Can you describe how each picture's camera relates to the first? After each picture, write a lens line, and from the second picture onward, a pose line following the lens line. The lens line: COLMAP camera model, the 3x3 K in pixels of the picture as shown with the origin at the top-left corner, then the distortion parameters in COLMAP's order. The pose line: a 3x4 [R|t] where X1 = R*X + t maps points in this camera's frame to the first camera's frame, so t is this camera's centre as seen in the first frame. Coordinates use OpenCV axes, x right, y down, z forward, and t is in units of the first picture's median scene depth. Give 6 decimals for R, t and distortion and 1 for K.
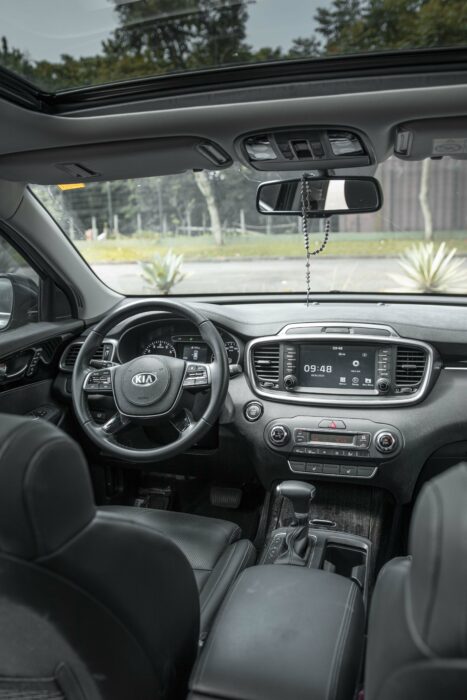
lens RADIAL K [[580.1, 0, 233.5], [0, 580.1, 350.0], [0, 0, 1]] dist [-0.073399, -0.001005]
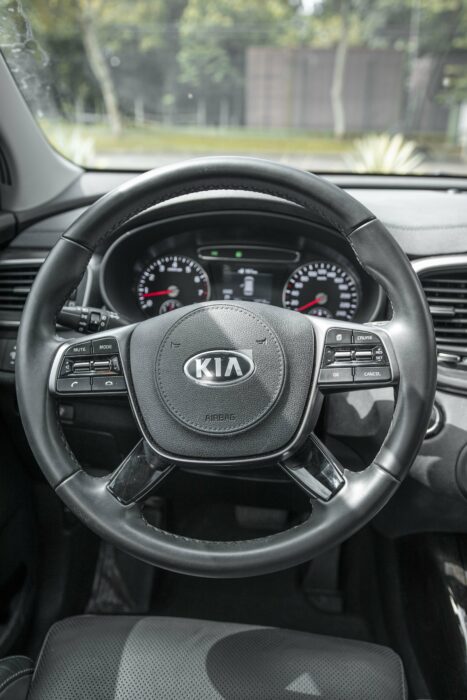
lens RADIAL K [[580.1, 0, 233.5], [0, 580.1, 350.0], [0, 0, 1]] dist [-0.073399, -0.001005]
pose [[0.983204, -0.020791, 0.181320, -0.208991], [-0.009427, 0.986379, 0.164220, -0.023661], [-0.182264, -0.163171, 0.969616, 0.609388]]
